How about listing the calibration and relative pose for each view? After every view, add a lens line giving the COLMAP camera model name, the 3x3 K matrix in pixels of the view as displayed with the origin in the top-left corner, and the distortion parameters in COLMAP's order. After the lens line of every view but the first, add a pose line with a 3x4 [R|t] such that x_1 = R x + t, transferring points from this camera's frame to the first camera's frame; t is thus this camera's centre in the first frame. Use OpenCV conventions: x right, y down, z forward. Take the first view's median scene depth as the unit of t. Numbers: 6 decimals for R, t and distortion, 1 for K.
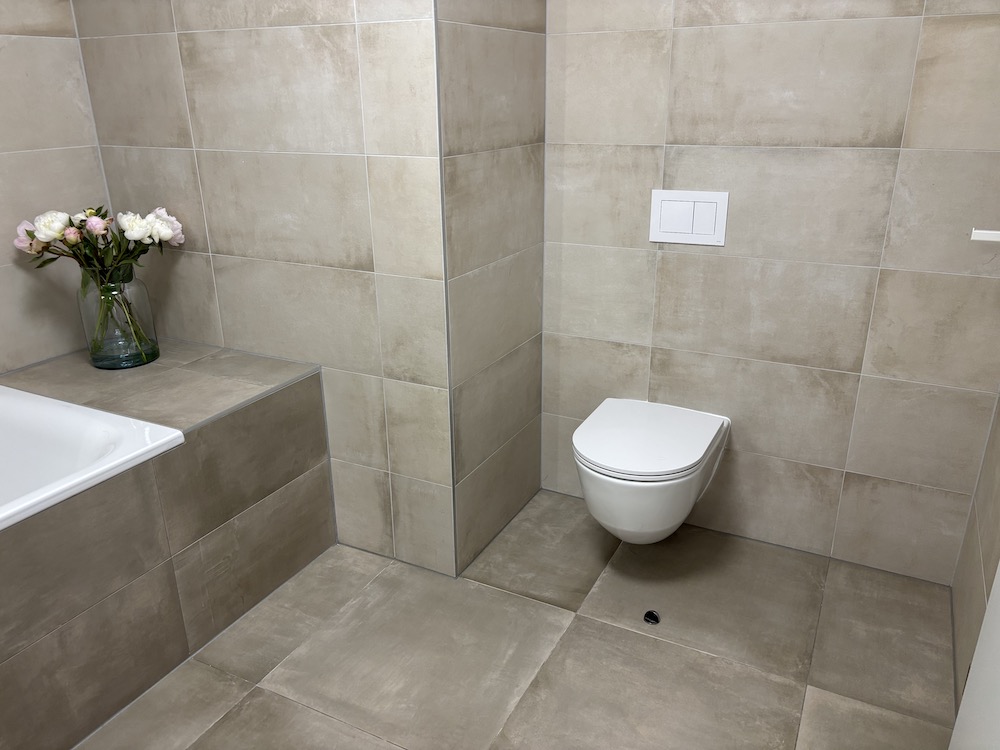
lens RADIAL K [[764.5, 0, 498.2], [0, 764.5, 378.4], [0, 0, 1]] dist [0.039673, 0.009571]
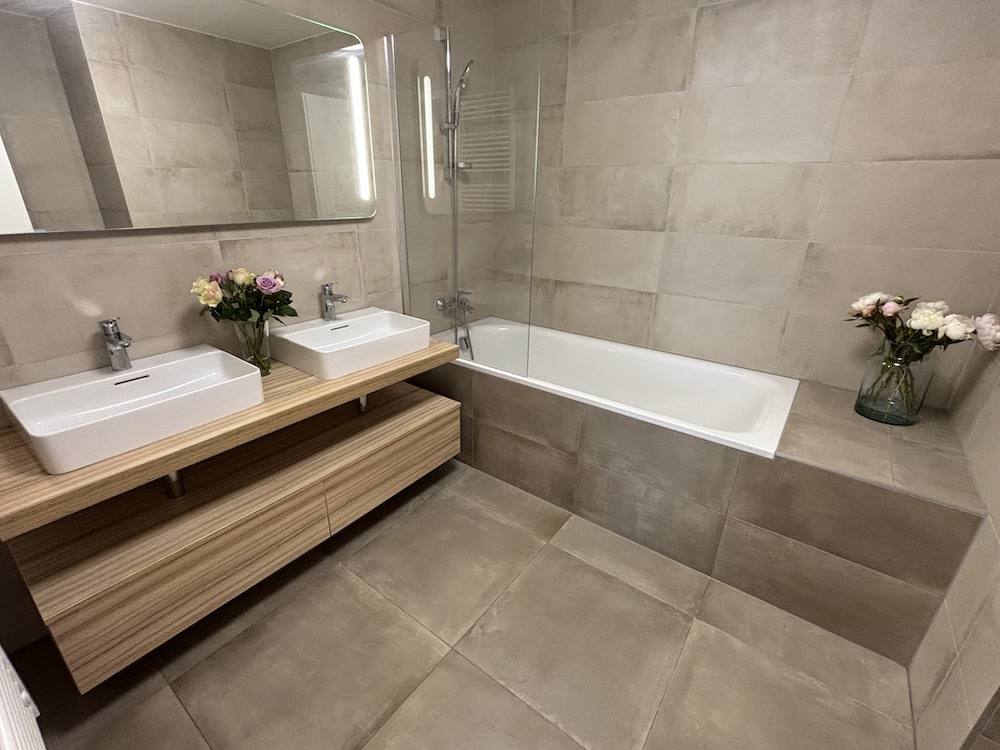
lens RADIAL K [[453.3, 0, 497.6], [0, 453.3, 371.0], [0, 0, 1]] dist [0.002601, 0.000585]
pose [[-0.161742, 0.375121, -0.912756, 0.322896], [-0.359260, 0.839081, 0.408504, -0.188918], [0.919115, 0.393989, -0.000949, 0.450556]]
